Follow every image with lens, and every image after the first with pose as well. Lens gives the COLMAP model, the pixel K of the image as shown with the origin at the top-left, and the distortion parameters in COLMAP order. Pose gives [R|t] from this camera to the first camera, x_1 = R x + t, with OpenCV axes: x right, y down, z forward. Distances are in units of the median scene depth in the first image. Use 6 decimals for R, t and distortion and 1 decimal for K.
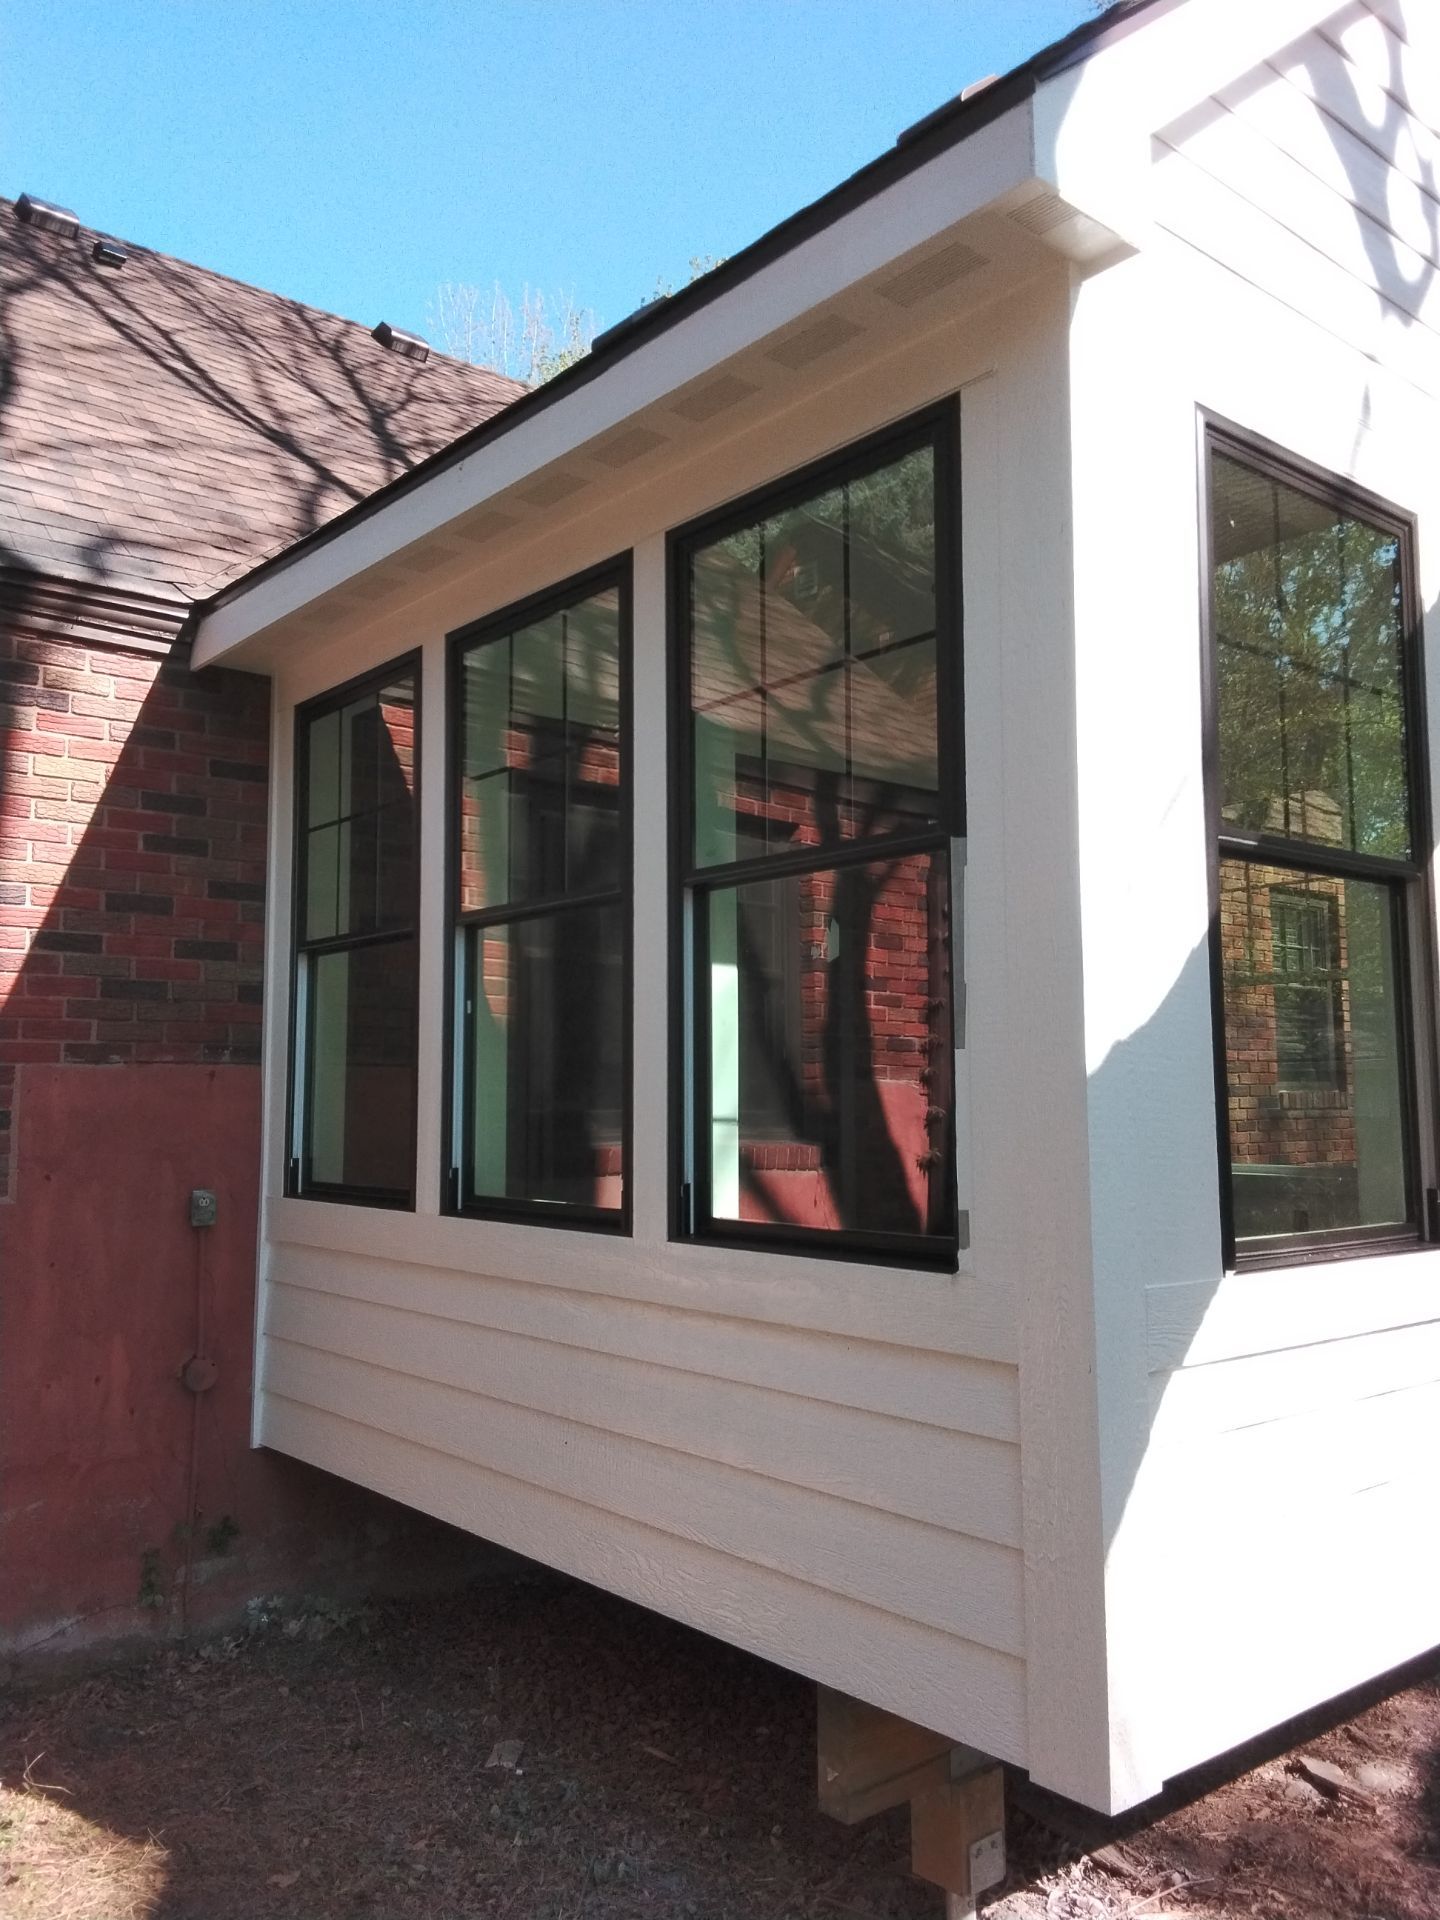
lens RADIAL K [[1501.0, 0, 720.0], [0, 1501.0, 960.0], [0, 0, 1]] dist [0.107030, -0.138093]
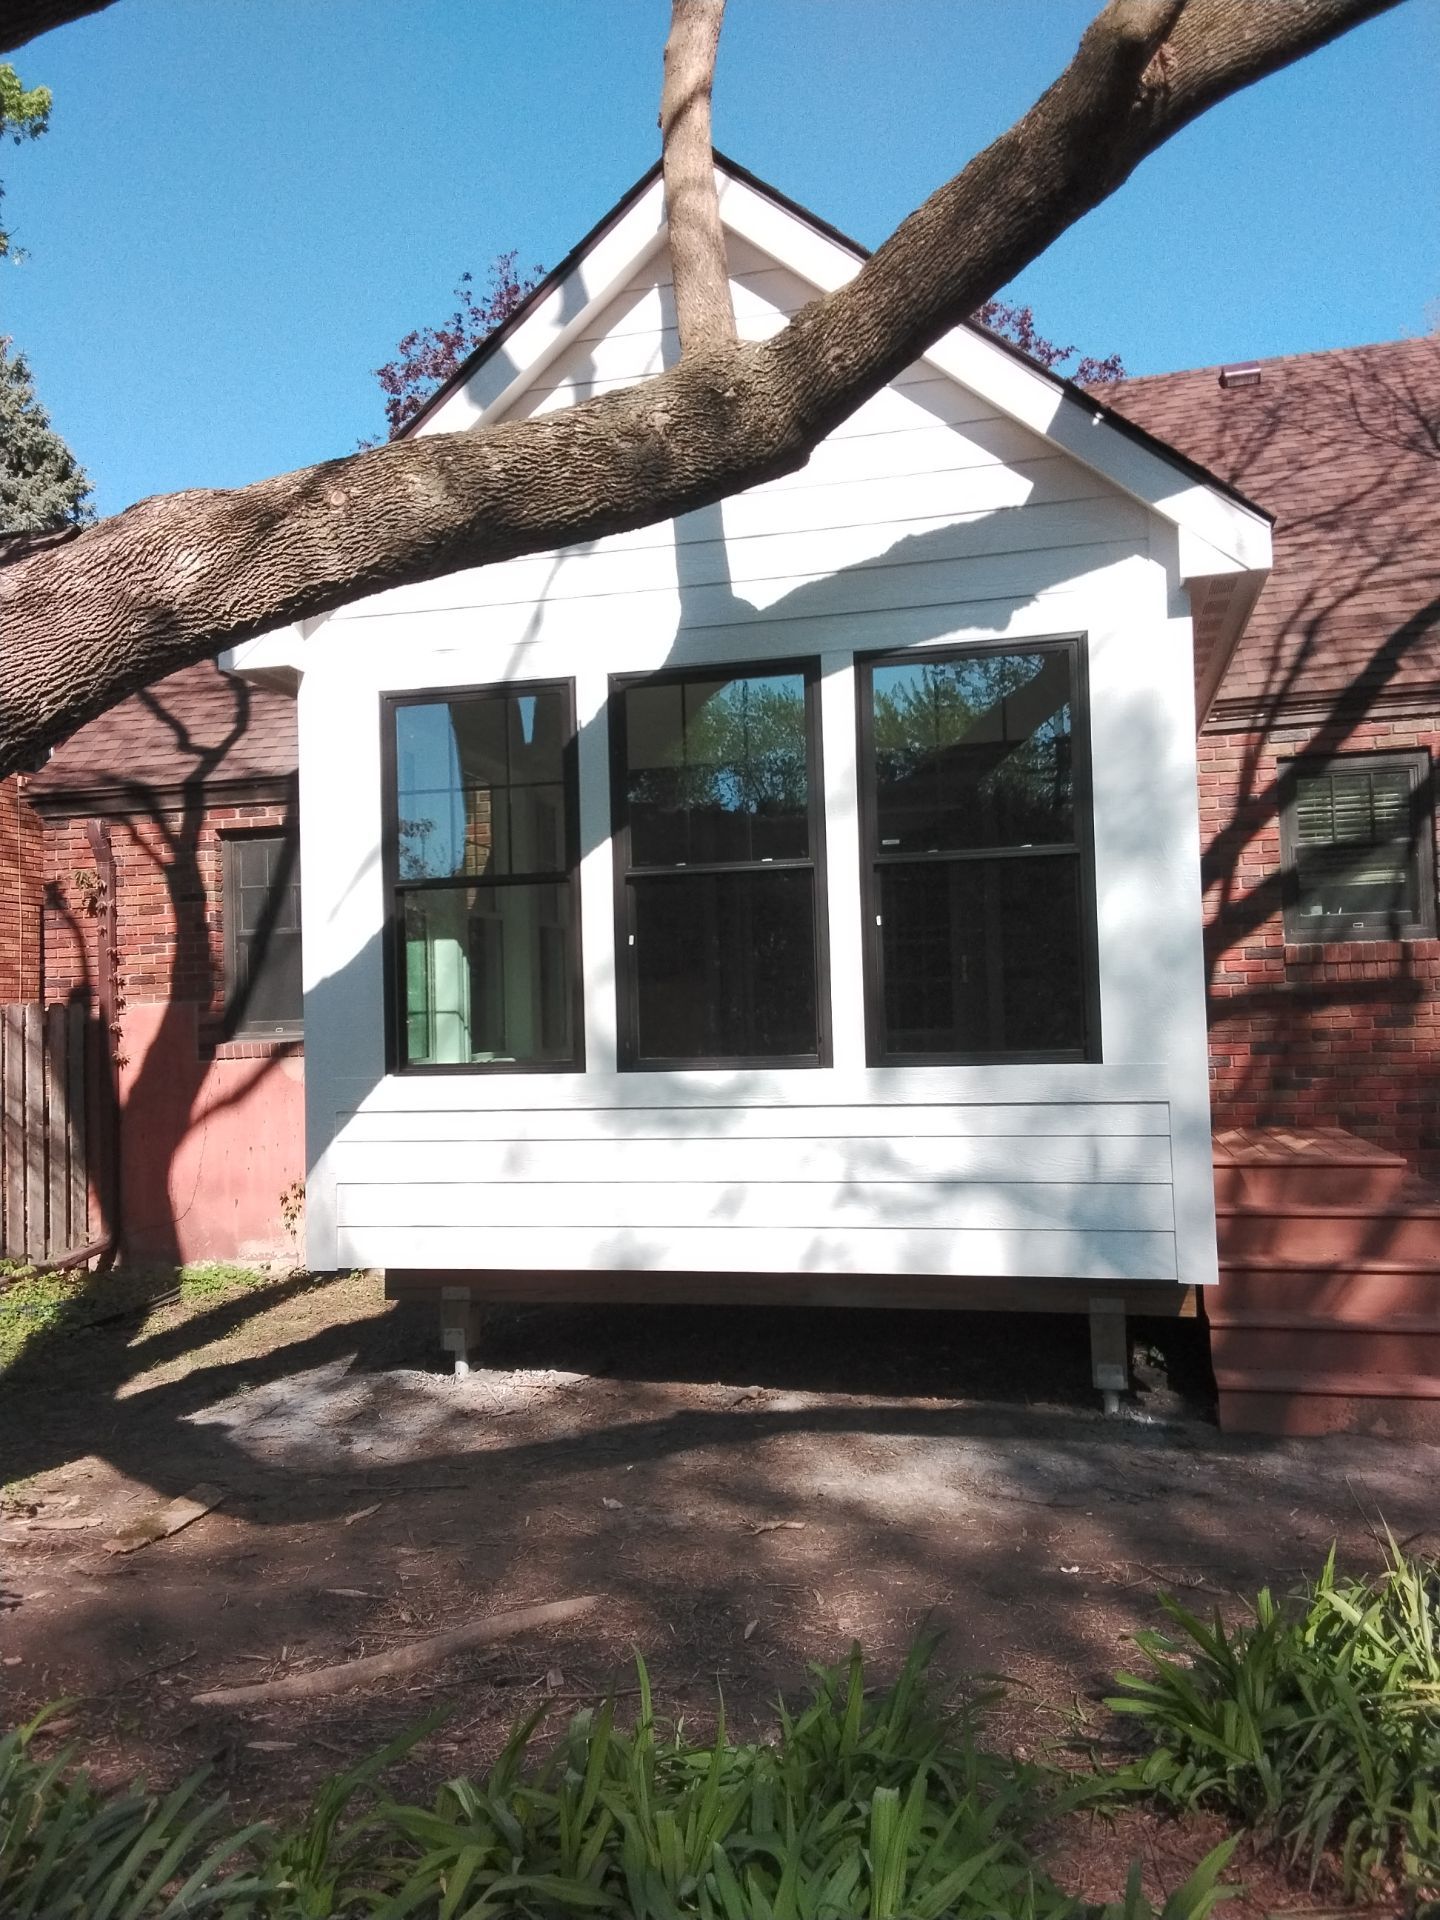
lens RADIAL K [[1501.0, 0, 720.0], [0, 1501.0, 960.0], [0, 0, 1]] dist [0.107030, -0.138093]
pose [[0.601594, -0.048393, -0.797335, 1.567370], [0.102648, 0.994571, 0.017085, 0.026970], [0.792179, -0.092123, 0.603295, 0.017127]]
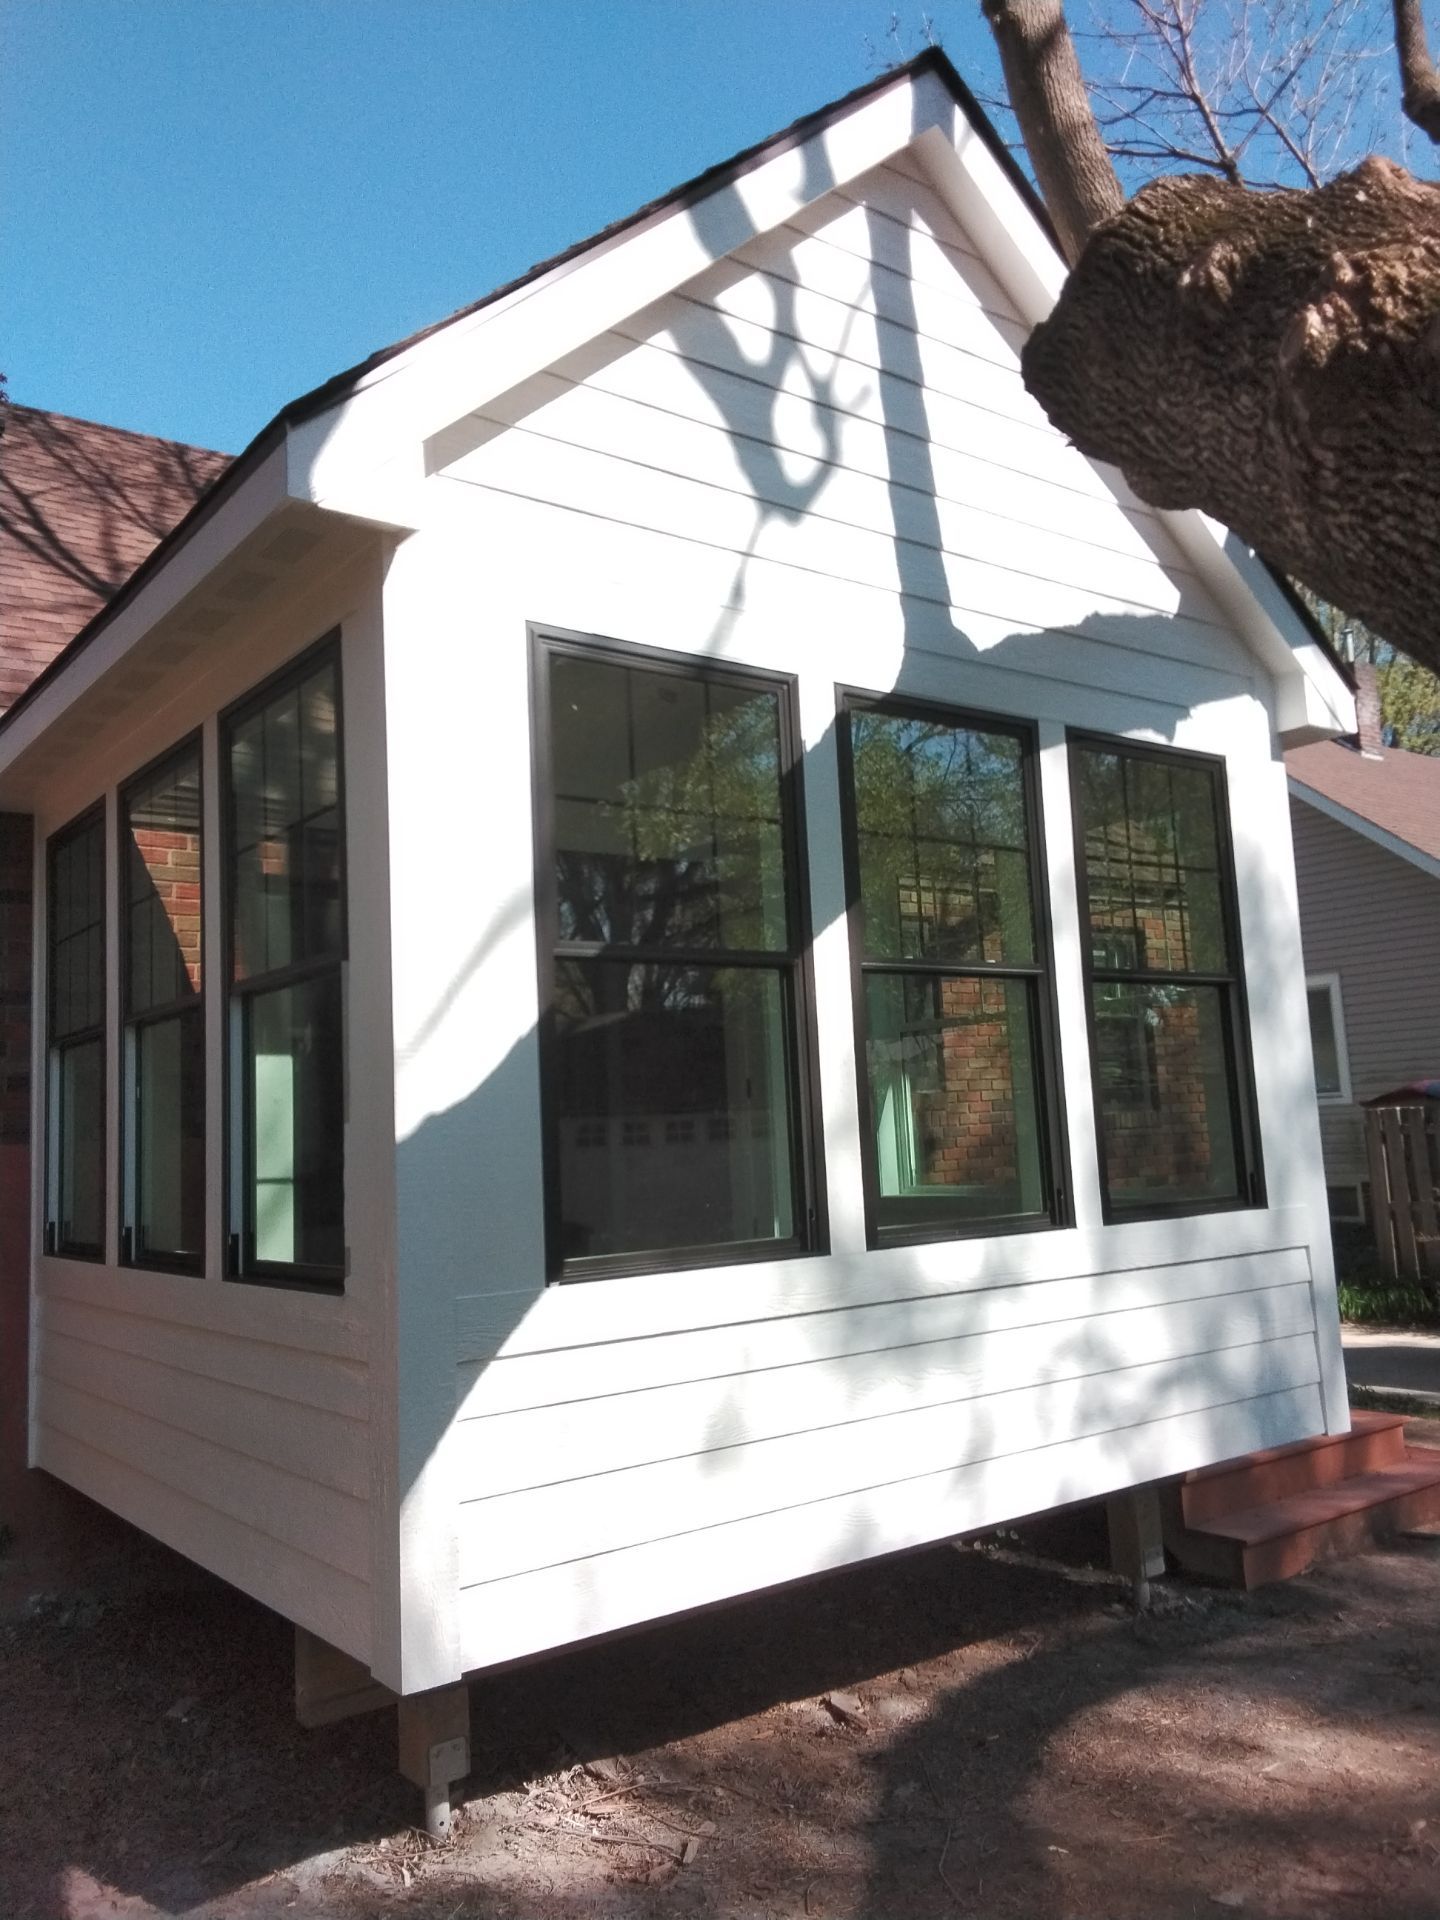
lens RADIAL K [[1516.1, 0, 720.0], [0, 1516.1, 960.0], [0, 0, 1]] dist [0.018731, -0.000597]
pose [[0.997817, -0.047982, -0.045382, 0.348271], [0.046851, 0.998572, -0.025677, -0.021531], [0.046549, 0.023494, 0.998640, -0.189271]]
